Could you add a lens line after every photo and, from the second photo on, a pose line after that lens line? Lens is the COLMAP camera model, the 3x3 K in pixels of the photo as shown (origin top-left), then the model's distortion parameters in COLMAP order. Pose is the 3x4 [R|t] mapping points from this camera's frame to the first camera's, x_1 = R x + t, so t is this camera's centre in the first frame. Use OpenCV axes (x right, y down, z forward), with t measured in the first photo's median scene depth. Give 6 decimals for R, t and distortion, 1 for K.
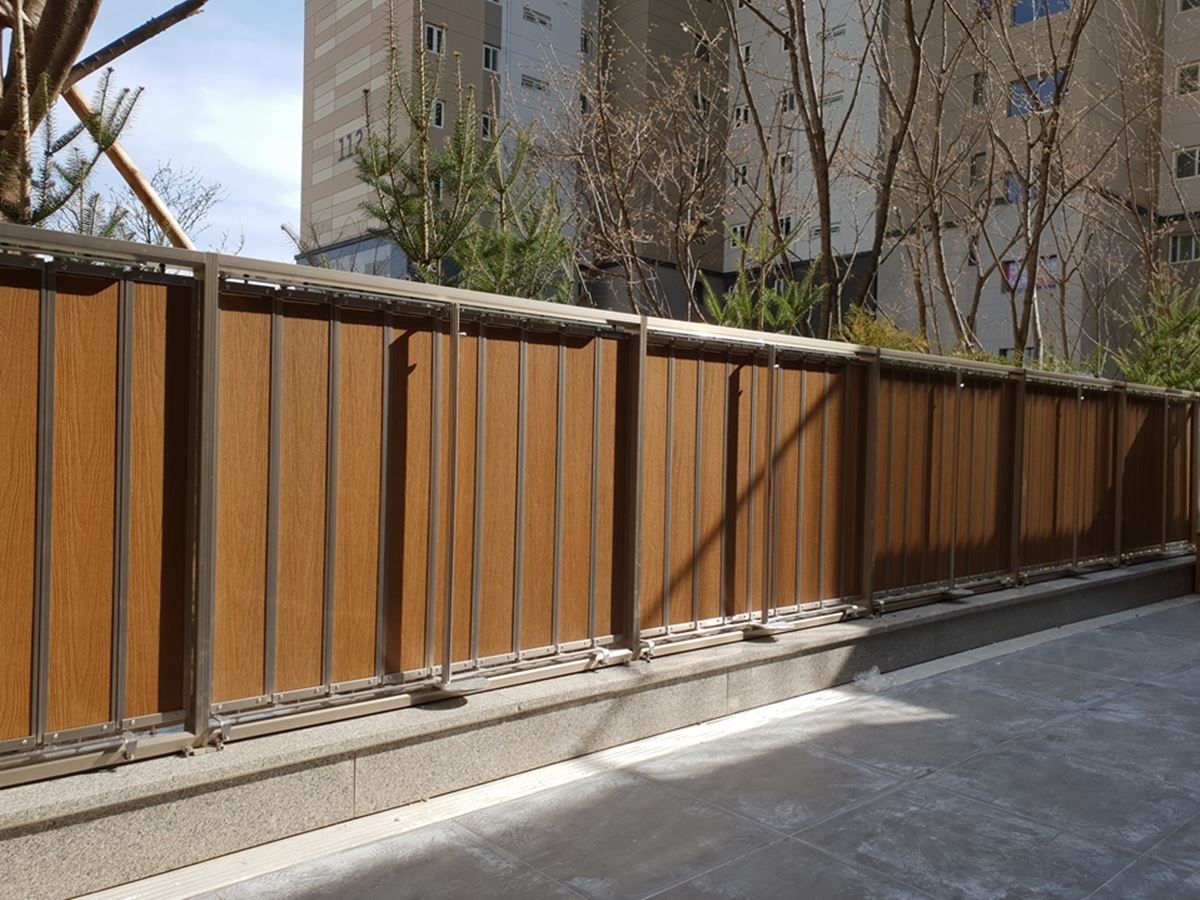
lens RADIAL K [[968.5, 0, 598.5], [0, 968.5, 448.0], [0, 0, 1]] dist [0.016728, -0.006220]
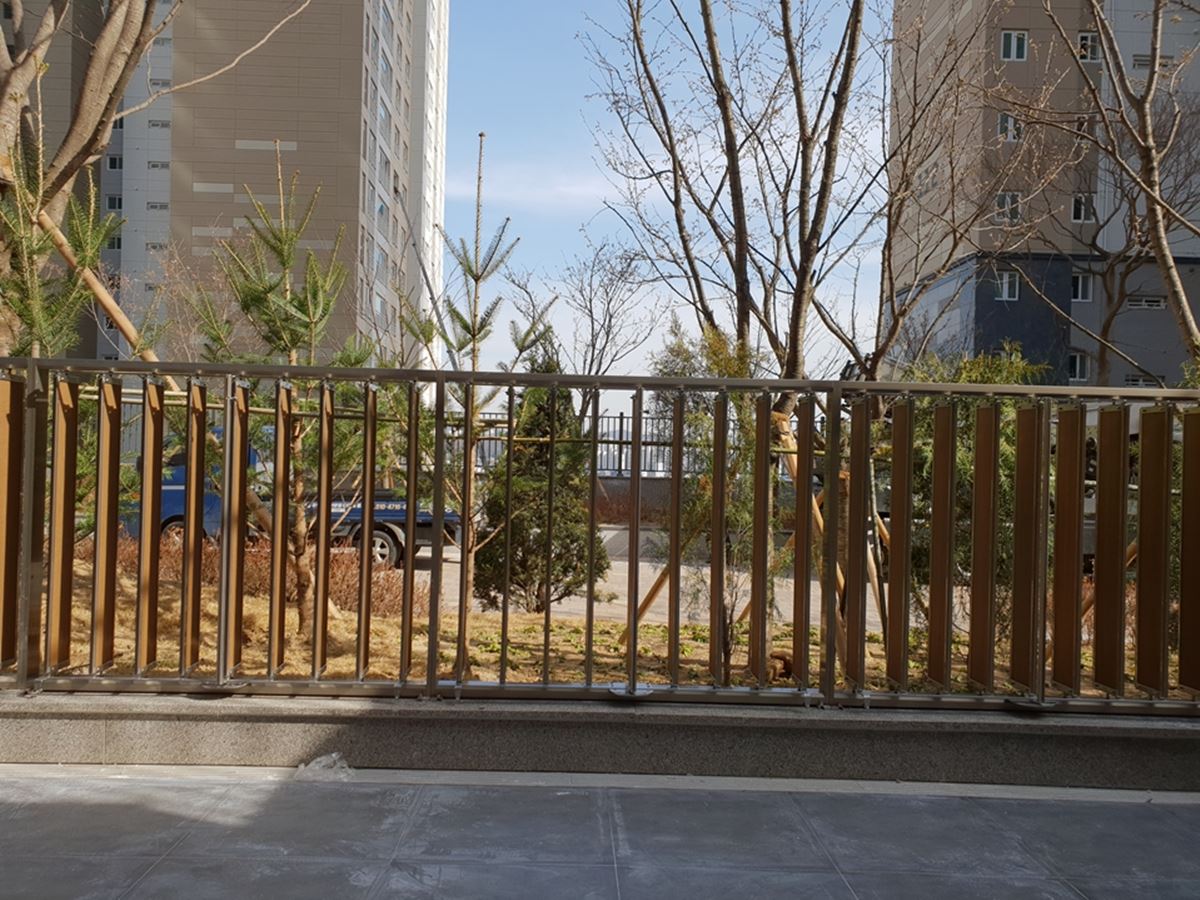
lens RADIAL K [[968.5, 0, 595.0], [0, 968.5, 456.2], [0, 0, 1]] dist [0.016728, -0.006220]
pose [[0.747517, -0.009557, -0.664173, 1.092643], [-0.015259, 0.999386, -0.031555, -0.009487], [0.664067, 0.033723, 0.746912, 0.555159]]
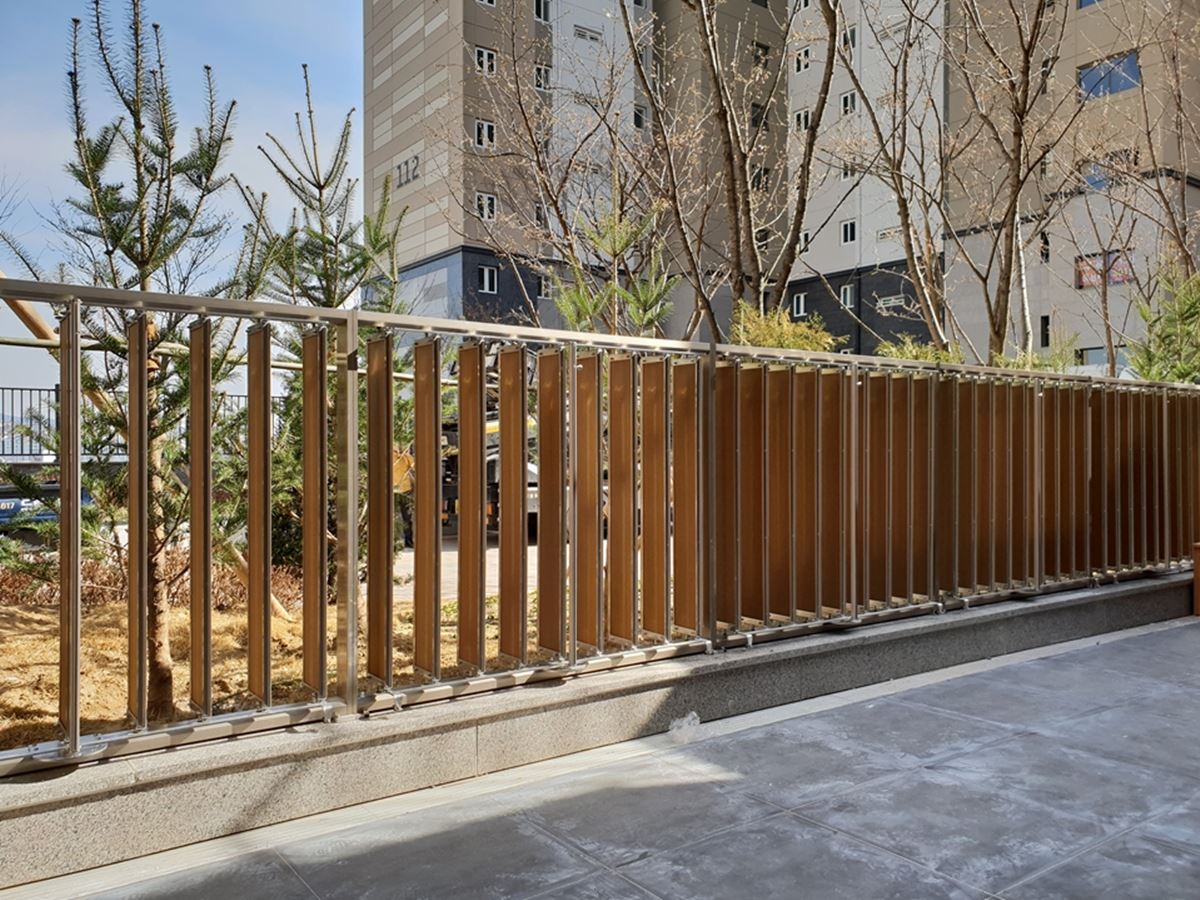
lens RADIAL K [[968.5, 0, 598.7], [0, 968.5, 452.4], [0, 0, 1]] dist [0.016728, -0.006220]
pose [[0.995473, -0.025719, -0.091502, 0.308948], [0.024540, 0.999601, -0.013991, 0.005370], [0.091825, 0.011683, 0.995707, 0.147860]]
